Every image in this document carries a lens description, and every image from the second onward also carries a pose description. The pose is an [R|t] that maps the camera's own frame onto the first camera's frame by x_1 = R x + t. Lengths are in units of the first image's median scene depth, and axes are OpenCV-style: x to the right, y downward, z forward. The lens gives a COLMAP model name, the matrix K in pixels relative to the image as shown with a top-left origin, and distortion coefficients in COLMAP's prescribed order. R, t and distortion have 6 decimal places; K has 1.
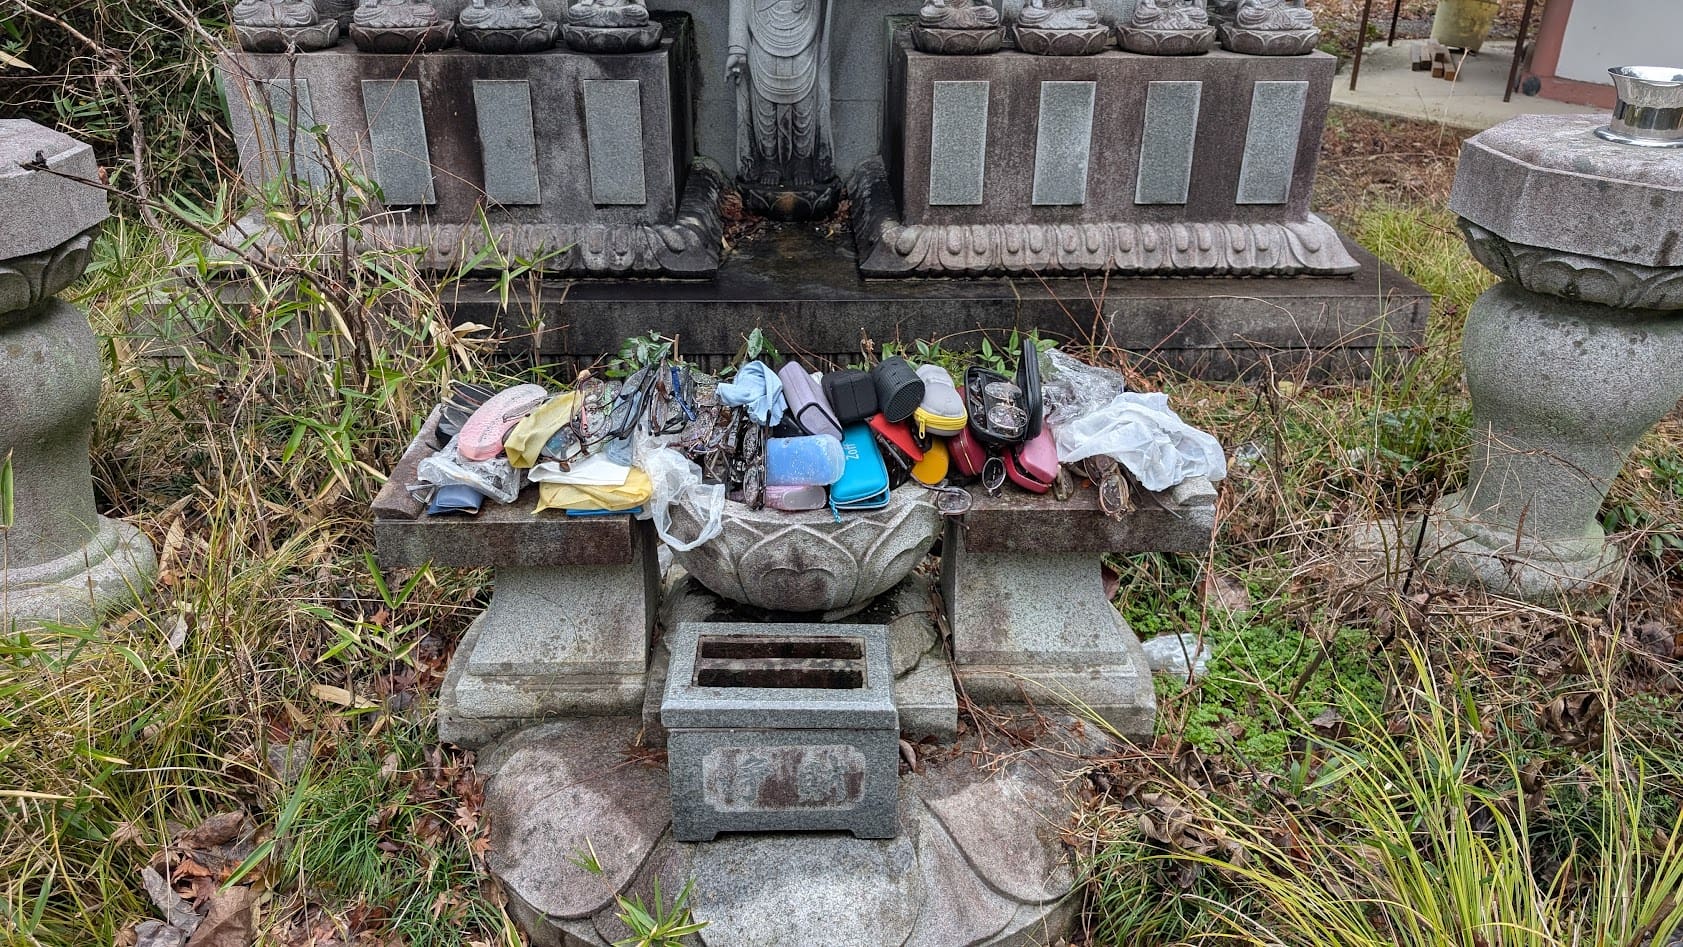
lens RADIAL K [[1248.4, 0, 841.5], [0, 1248.4, 473.5], [0, 0, 1]] dist [0.057717, -0.002243]
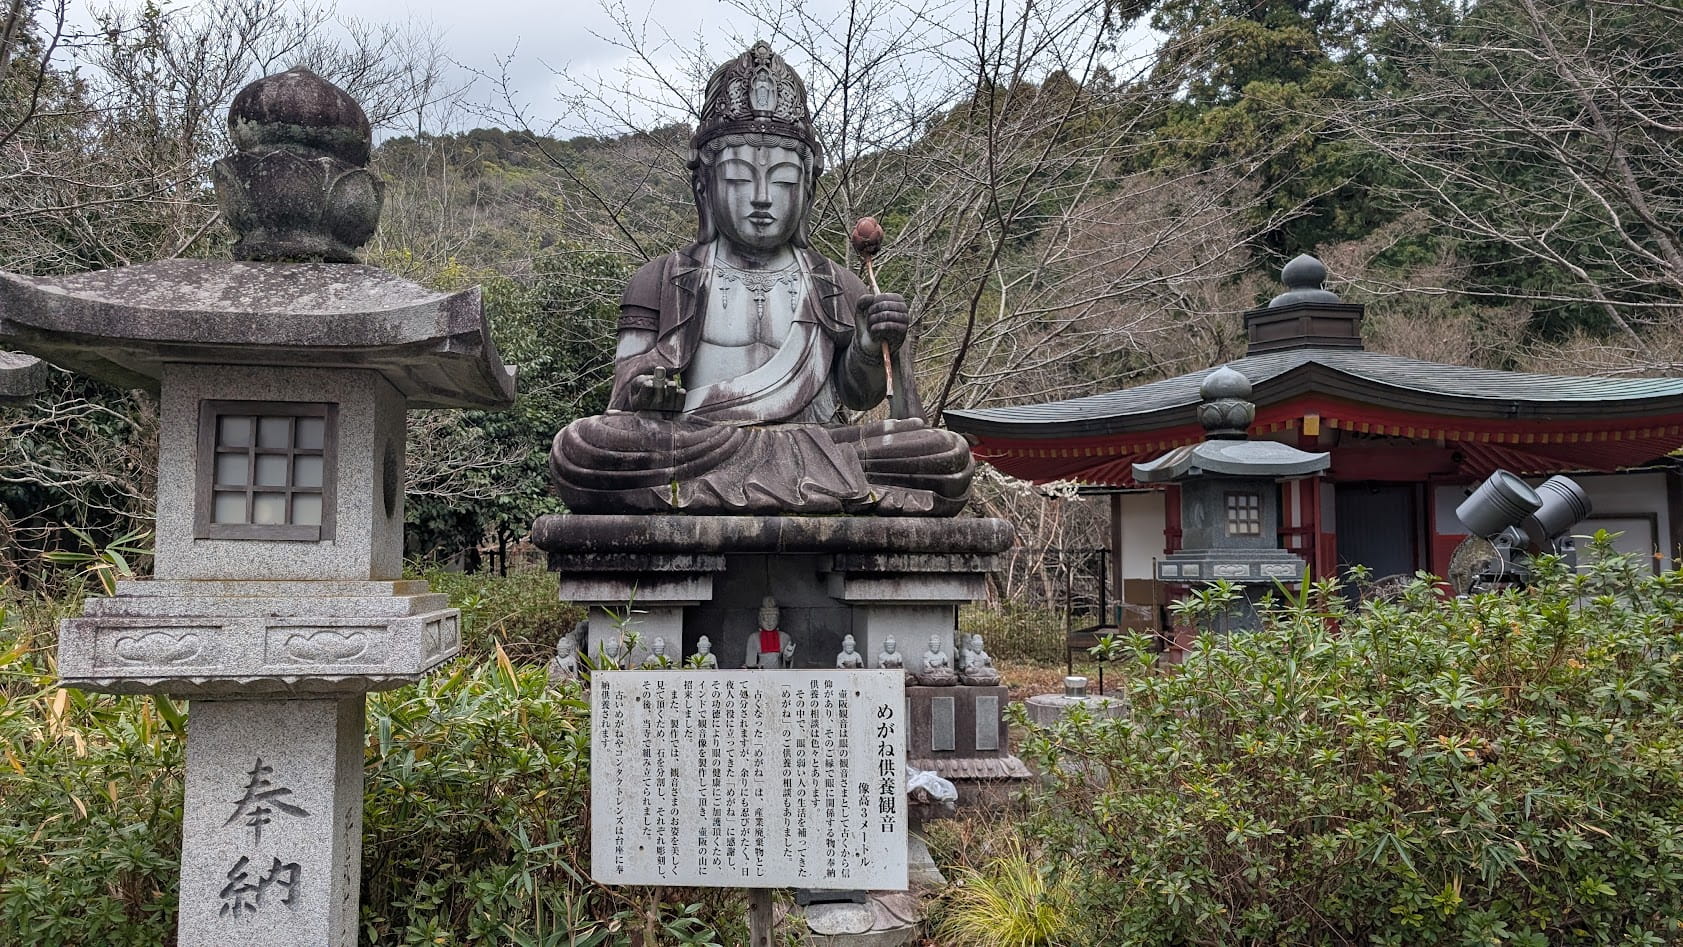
lens RADIAL K [[1248.4, 0, 841.5], [0, 1248.4, 473.5], [0, 0, 1]] dist [0.057717, -0.002243]
pose [[0.991670, 0.002933, 0.128775, -0.215203], [0.063254, 0.859804, -0.506691, 0.481381], [-0.112207, 0.510616, 0.852456, -1.134210]]
